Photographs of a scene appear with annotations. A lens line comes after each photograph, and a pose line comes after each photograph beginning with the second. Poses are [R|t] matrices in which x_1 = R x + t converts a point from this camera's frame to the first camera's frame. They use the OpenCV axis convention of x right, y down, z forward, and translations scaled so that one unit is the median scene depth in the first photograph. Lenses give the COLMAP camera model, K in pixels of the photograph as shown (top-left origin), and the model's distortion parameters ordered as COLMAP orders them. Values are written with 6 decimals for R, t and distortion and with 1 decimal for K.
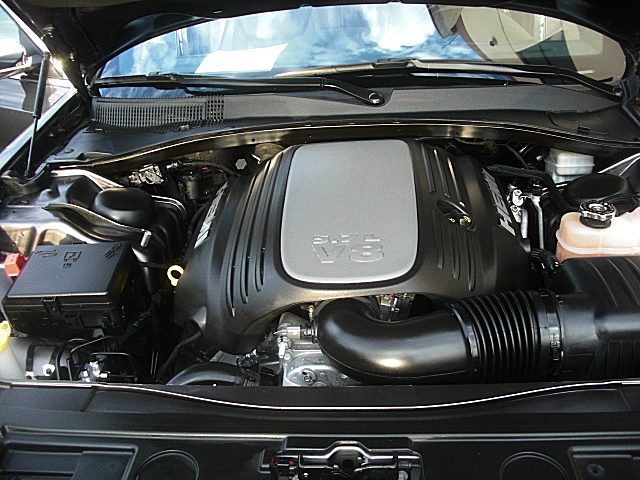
lens RADIAL K [[621.4, 0, 320.0], [0, 621.4, 240.0], [0, 0, 1]] dist [-0.219687, 0.217408]
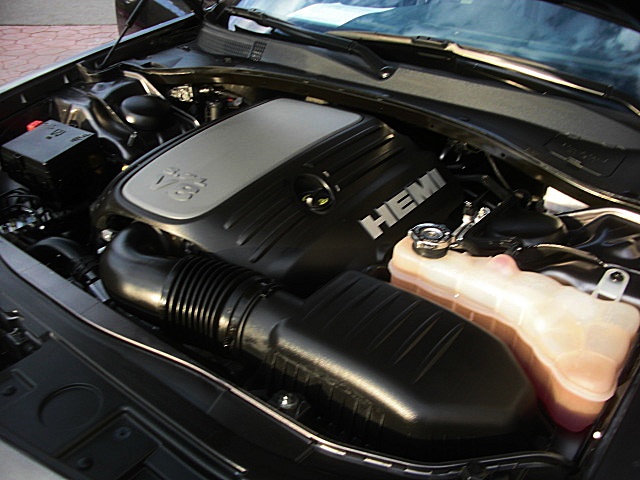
lens RADIAL K [[621.4, 0, 320.0], [0, 621.4, 240.0], [0, 0, 1]] dist [-0.219687, 0.217408]
pose [[0.834497, 0.341589, -0.432356, 0.511527], [-0.317739, 0.939377, 0.128894, -0.076163], [0.450174, 0.029815, 0.892443, 0.113315]]
